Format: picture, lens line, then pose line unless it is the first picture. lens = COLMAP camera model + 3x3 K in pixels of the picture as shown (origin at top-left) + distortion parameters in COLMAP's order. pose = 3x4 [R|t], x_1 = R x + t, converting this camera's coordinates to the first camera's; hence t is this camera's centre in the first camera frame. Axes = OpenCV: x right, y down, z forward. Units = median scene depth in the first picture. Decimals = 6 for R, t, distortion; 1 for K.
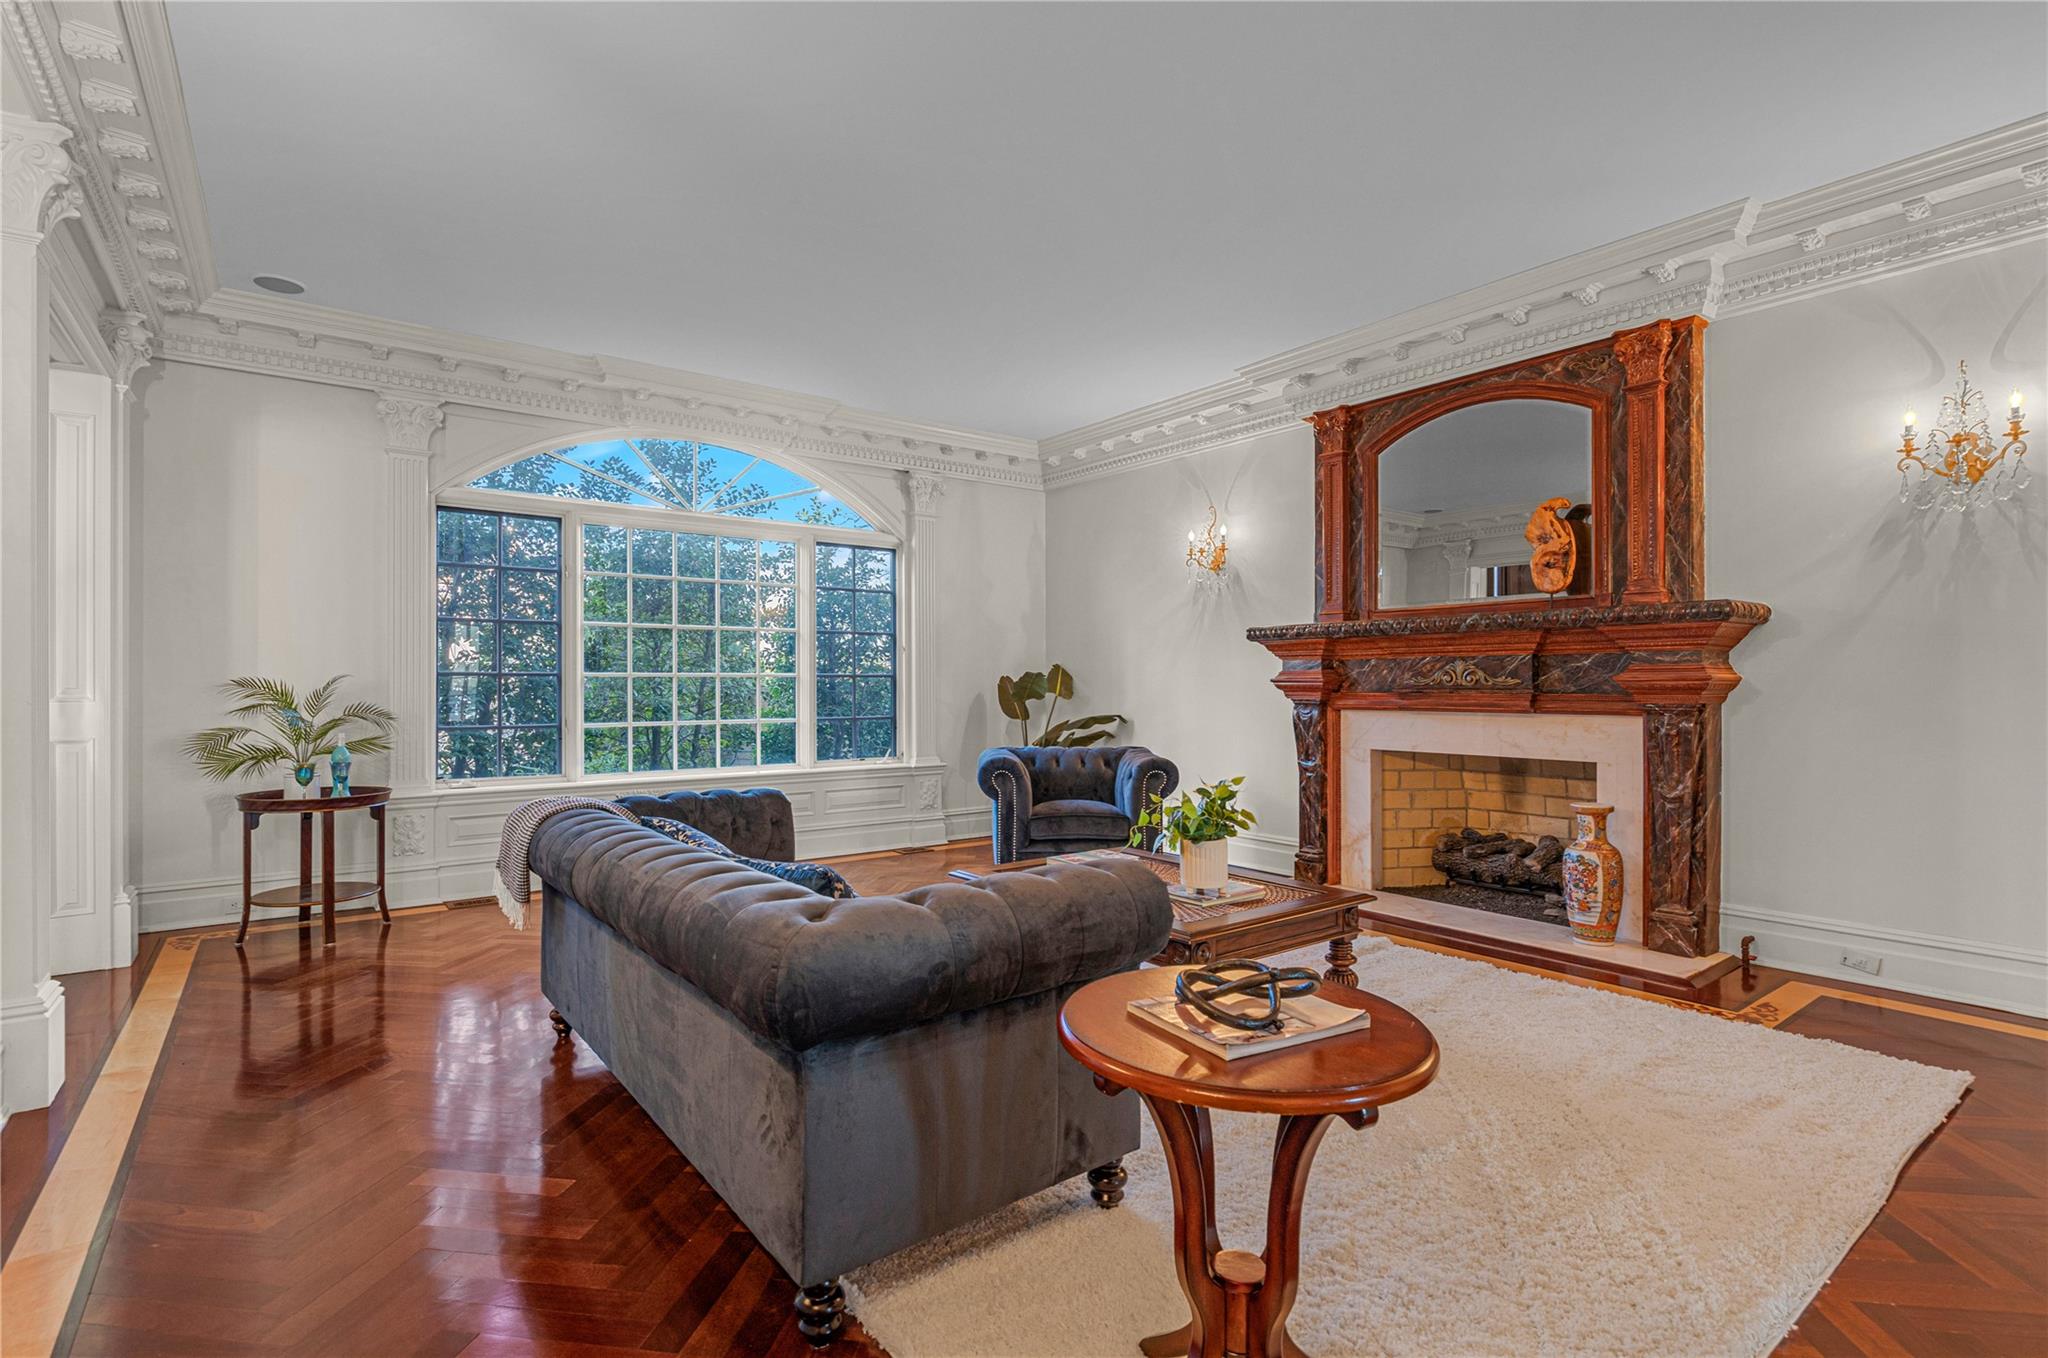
lens RADIAL K [[988.7, 0, 1030.7], [0, 988.7, 679.9], [0, 0, 1]] dist [-0.001162, 0.000212]
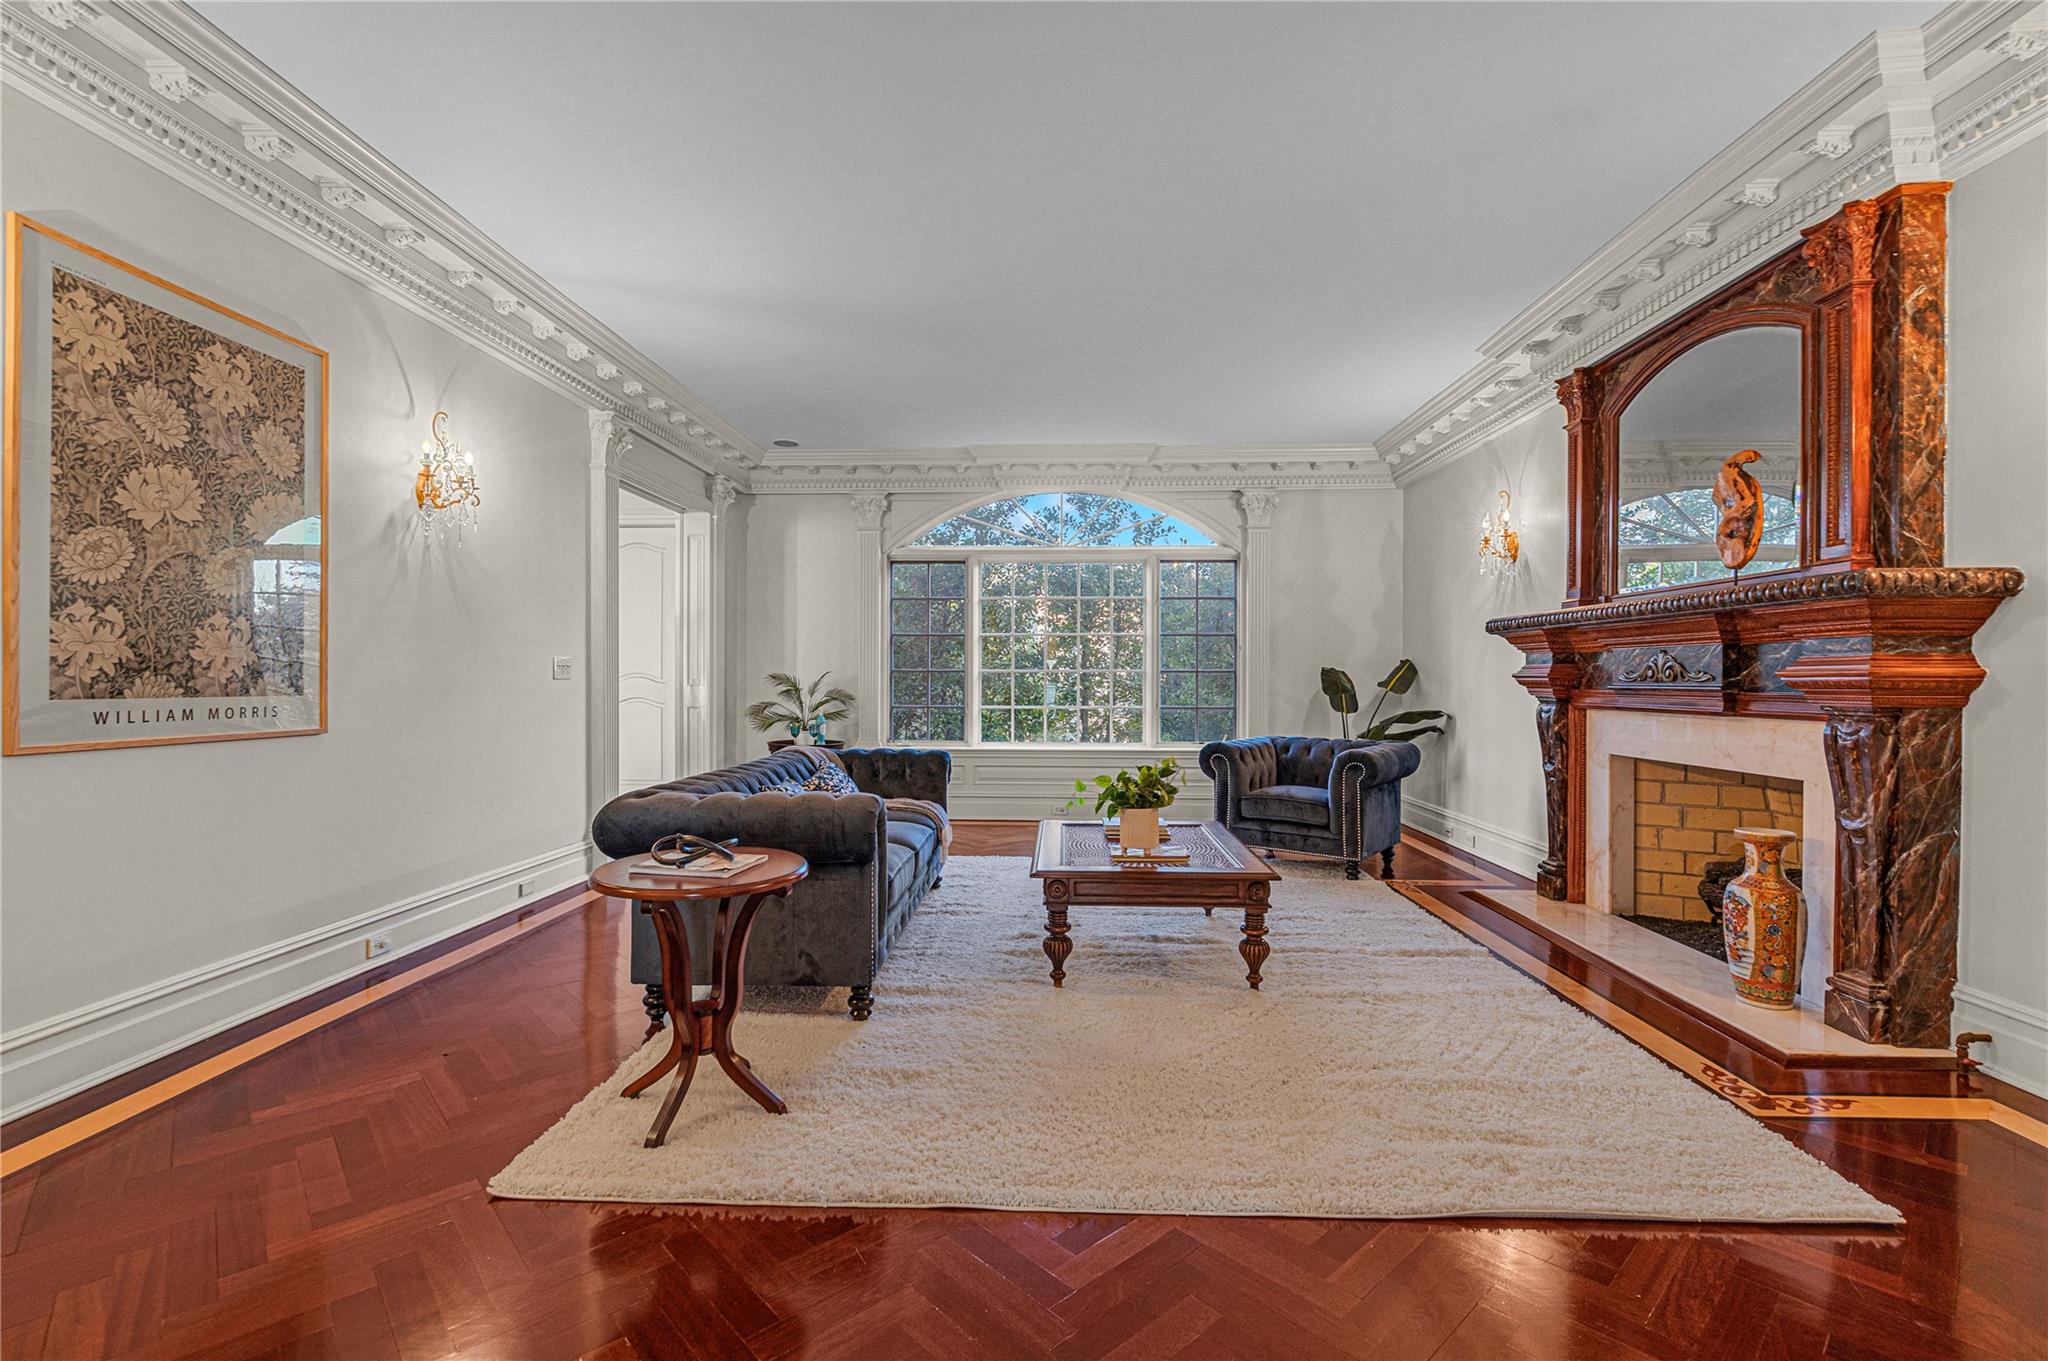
lens RADIAL K [[938.5, 0, 1021.9], [0, 938.5, 678.8], [0, 0, 1]] dist [0.002364, -0.000496]
pose [[0.759697, 0.002917, -0.650271, 0.484301], [0.000407, 0.999988, 0.004961, -0.001082], [0.650277, -0.004033, 0.759686, 0.024939]]
